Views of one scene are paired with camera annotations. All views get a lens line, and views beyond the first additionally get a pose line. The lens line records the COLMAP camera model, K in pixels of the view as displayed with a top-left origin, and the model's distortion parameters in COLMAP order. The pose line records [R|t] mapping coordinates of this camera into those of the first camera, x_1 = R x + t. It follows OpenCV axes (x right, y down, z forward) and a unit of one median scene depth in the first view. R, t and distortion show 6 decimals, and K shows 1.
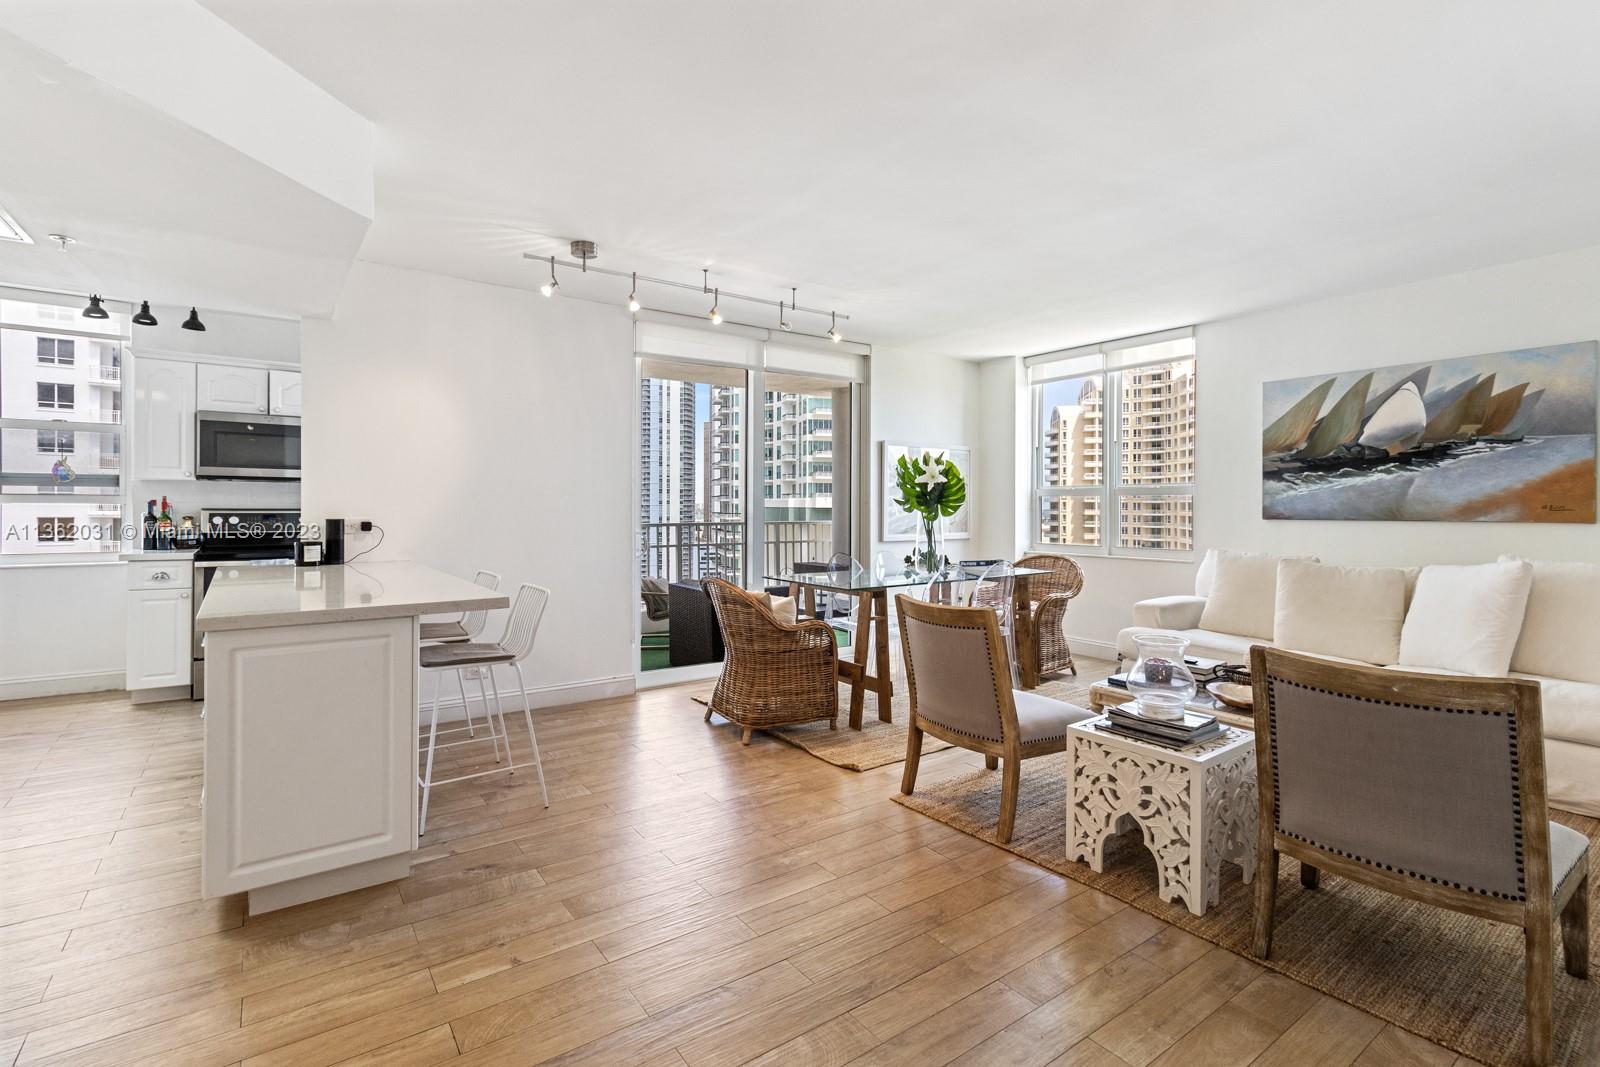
lens RADIAL K [[747.4, 0, 799.6], [0, 747.4, 508.1], [0, 0, 1]] dist [0.000974, -0.000609]
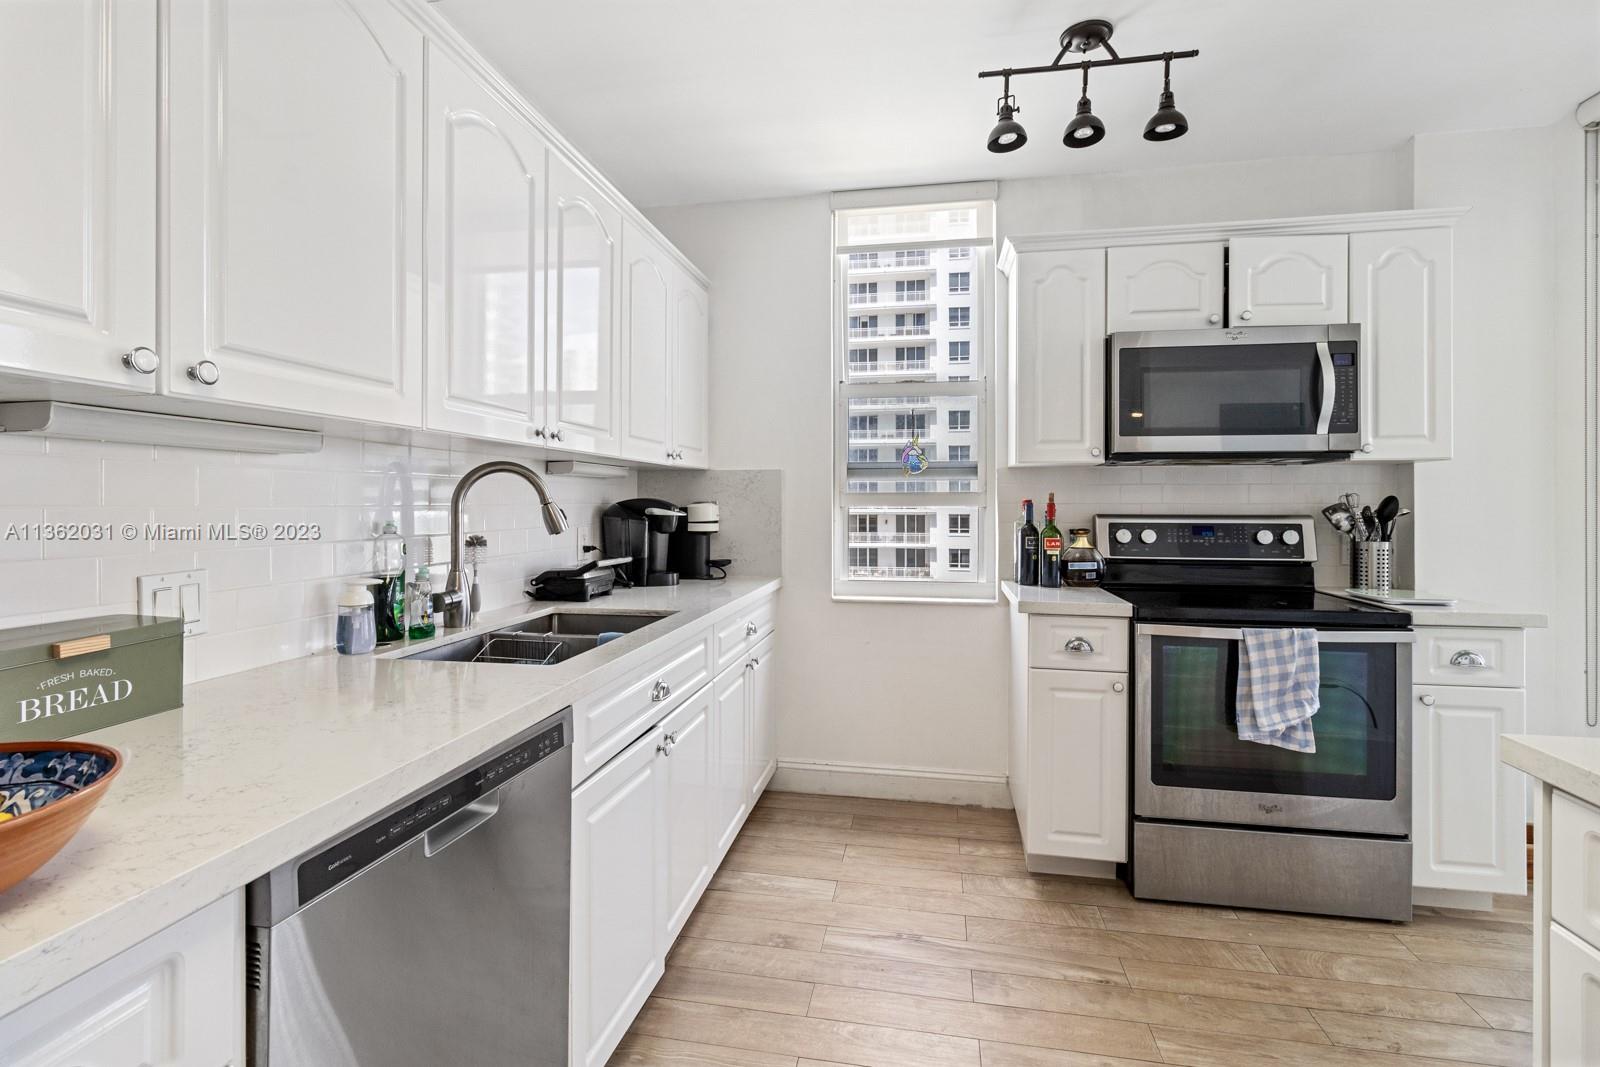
lens RADIAL K [[747.4, 0, 798.5], [0, 747.4, 503.6], [0, 0, 1]] dist [0.000974, -0.000609]
pose [[0.694642, -0.003231, -0.719348, -0.627752], [-0.000033, 0.999990, -0.004523, -0.006028], [0.719355, 0.003166, 0.694635, 0.506949]]
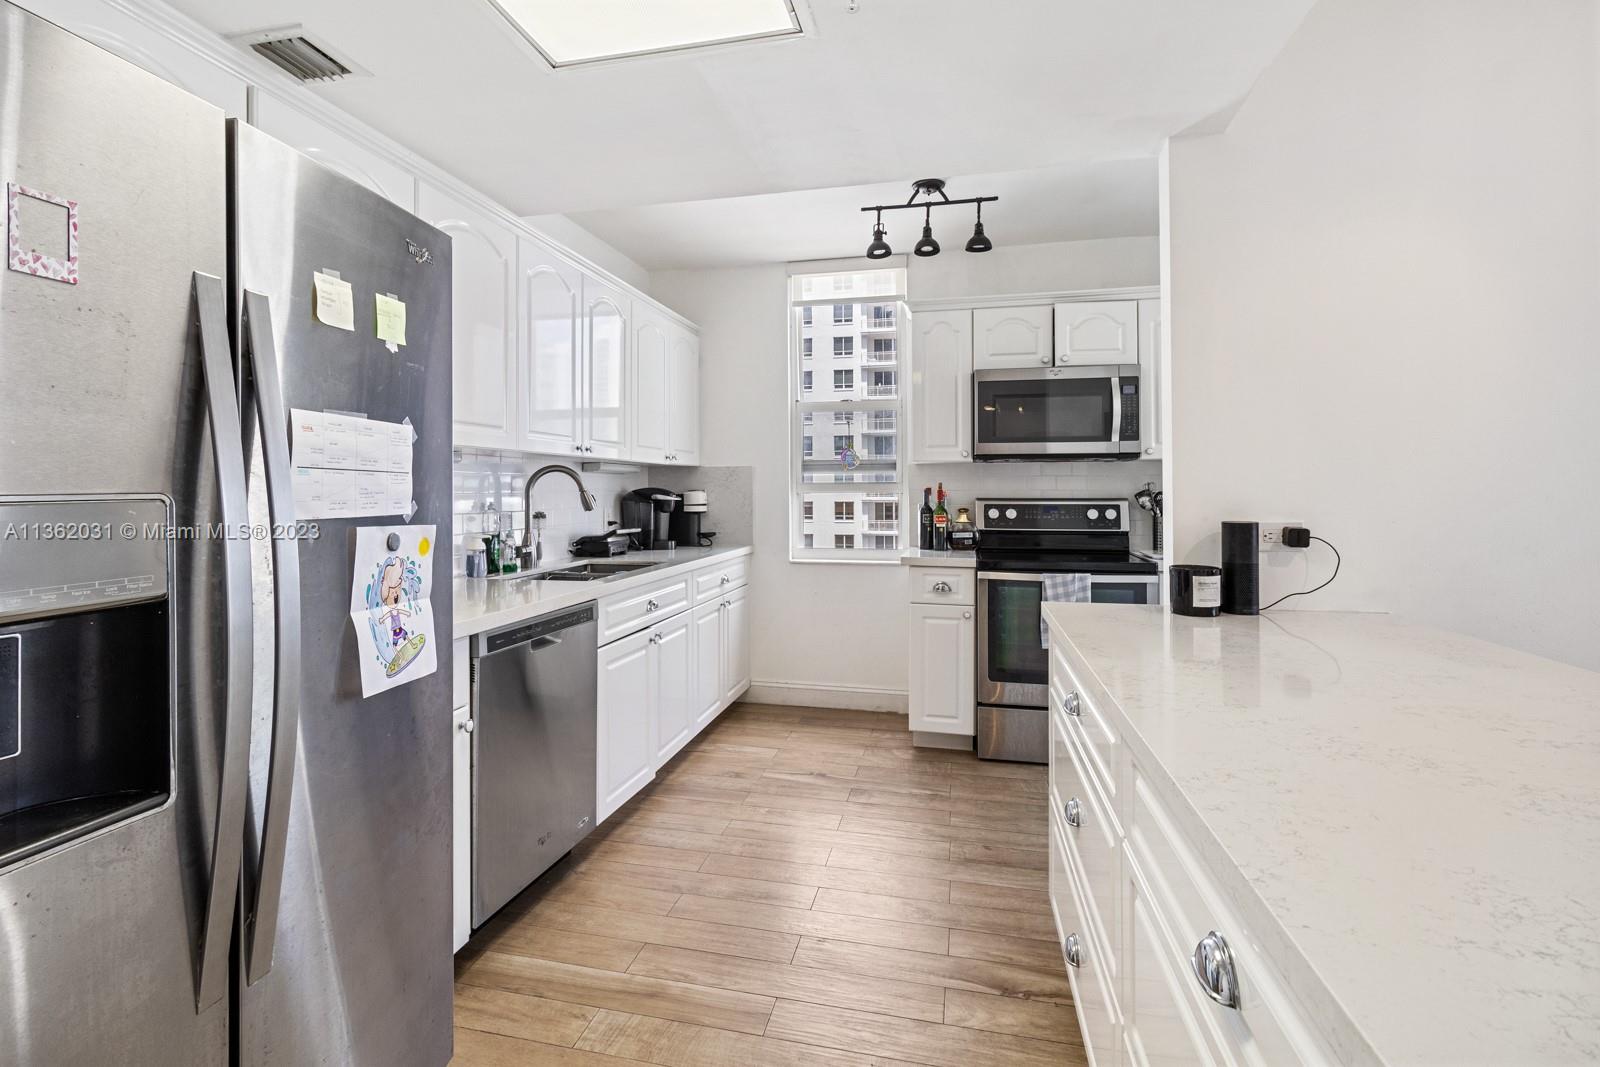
lens RADIAL K [[747.4, 0, 793.4], [0, 747.4, 491.0], [0, 0, 1]] dist [0.000974, -0.000609]
pose [[0.659972, -0.006534, -0.751262, -0.387621], [0.003346, 0.999978, -0.005758, -0.003764], [0.751283, 0.001287, 0.659979, 0.389936]]
